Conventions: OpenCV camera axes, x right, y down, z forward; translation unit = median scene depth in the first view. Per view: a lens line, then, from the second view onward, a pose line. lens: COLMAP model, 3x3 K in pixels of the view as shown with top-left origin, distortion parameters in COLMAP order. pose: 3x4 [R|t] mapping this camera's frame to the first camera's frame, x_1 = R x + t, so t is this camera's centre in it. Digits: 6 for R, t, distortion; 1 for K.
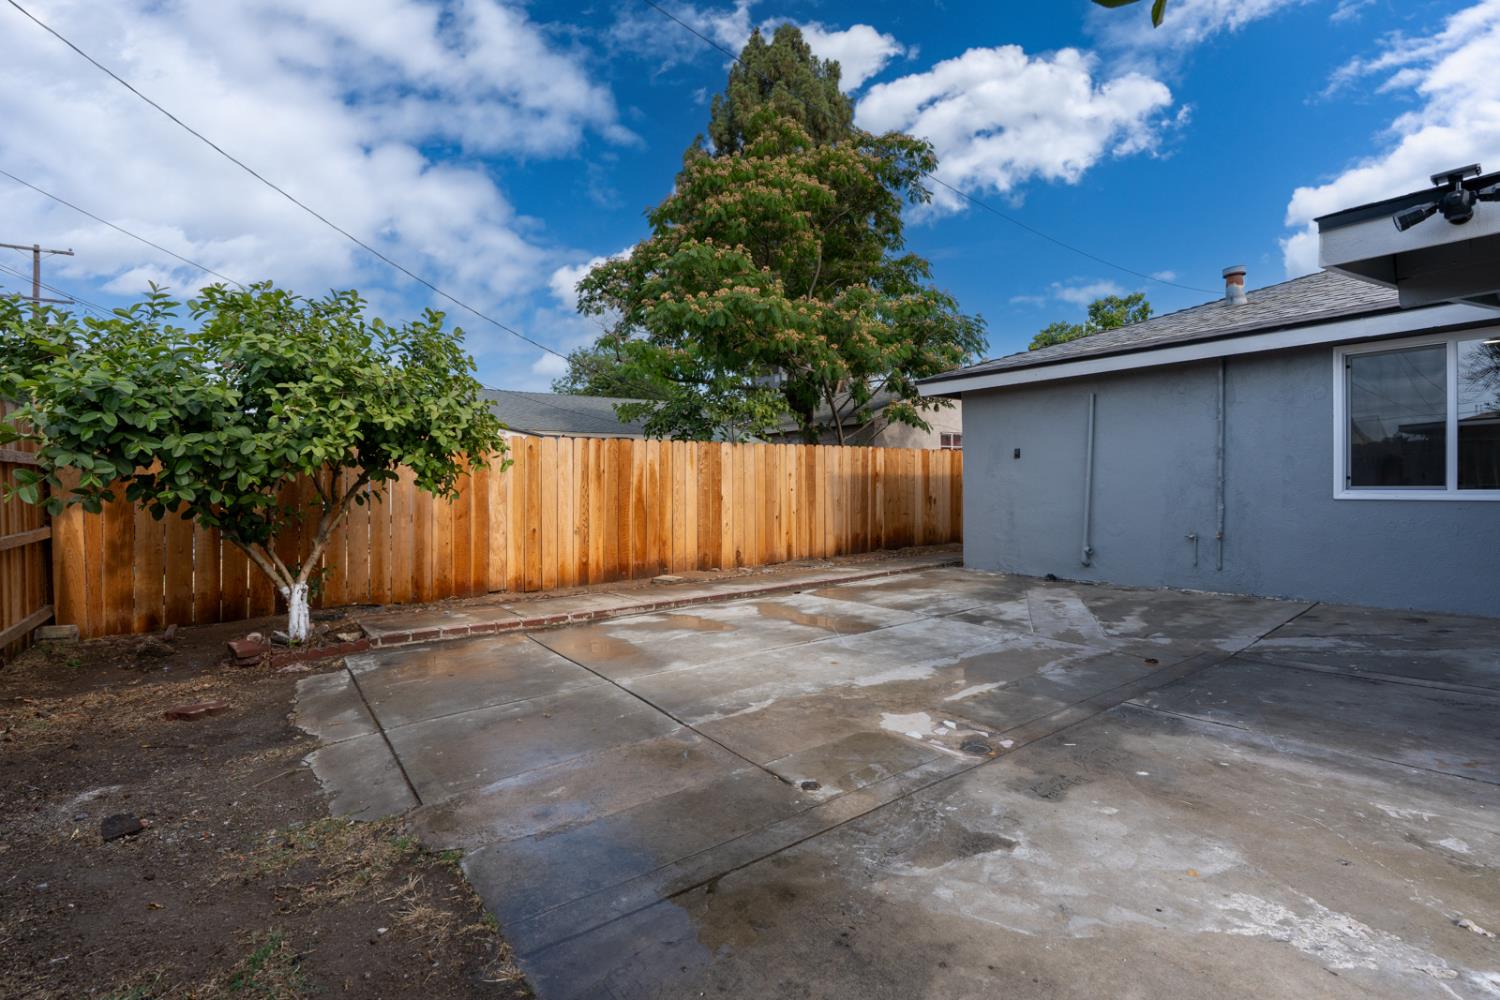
lens RADIAL K [[682.6, 0, 755.4], [0, 682.6, 493.3], [0, 0, 1]] dist [0.004626, 0.000490]
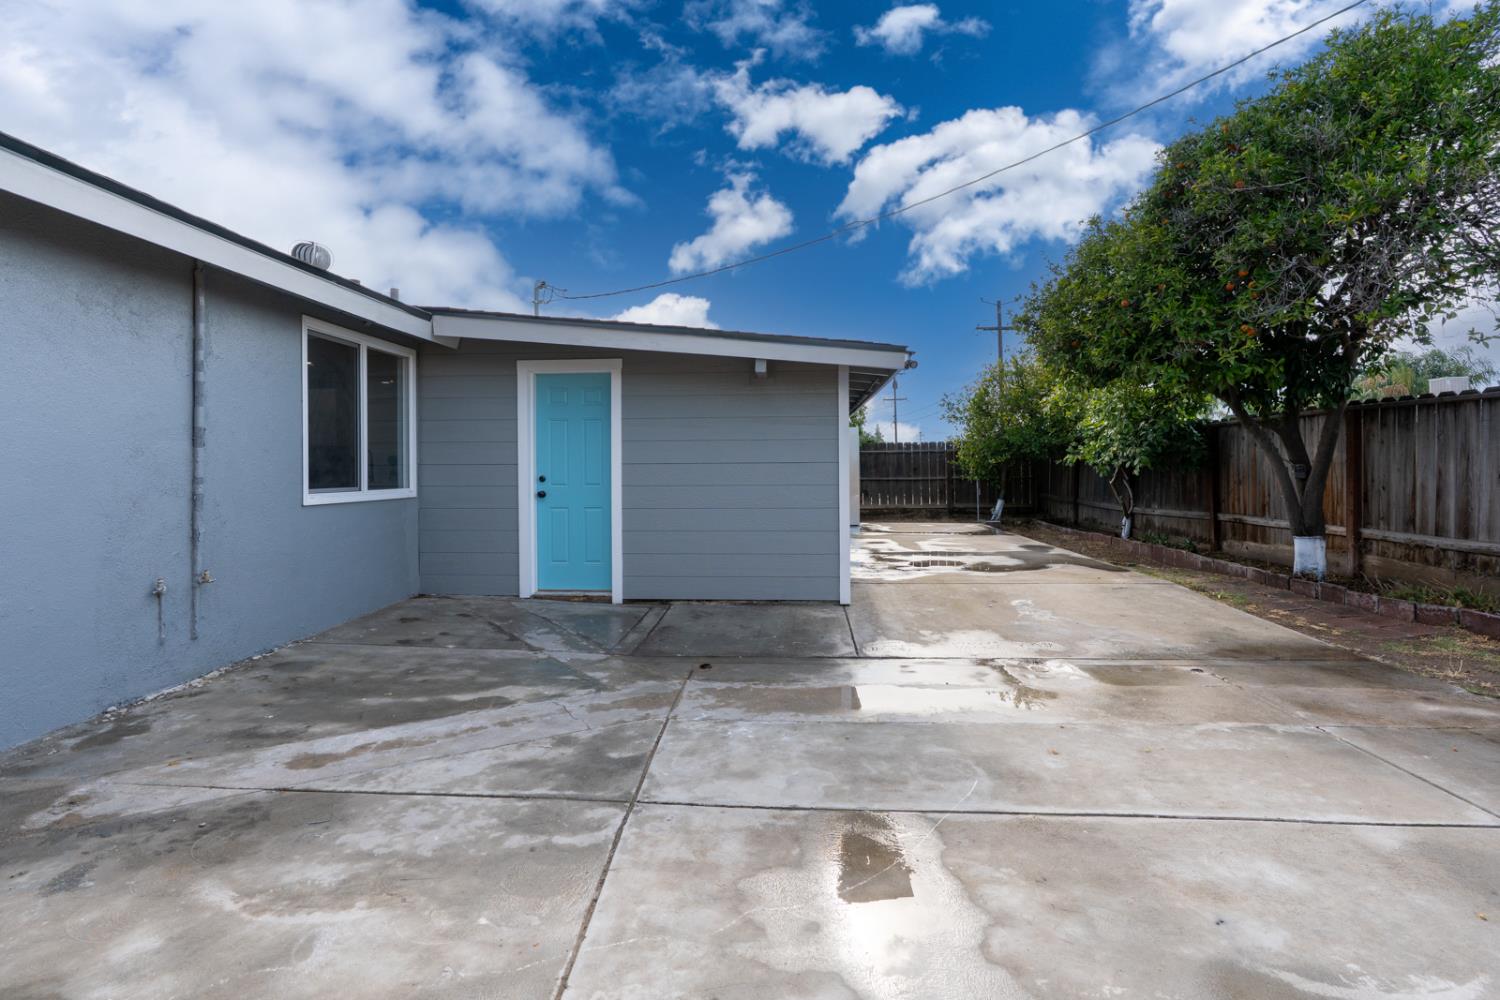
lens RADIAL K [[682.6, 0, 745.6], [0, 682.6, 488.7], [0, 0, 1]] dist [0.004626, 0.000490]
pose [[-0.763623, -0.002269, 0.645658, -0.090952], [0.025730, 0.999093, 0.033942, -0.037399], [-0.645149, 0.042532, -0.762872, 1.887751]]
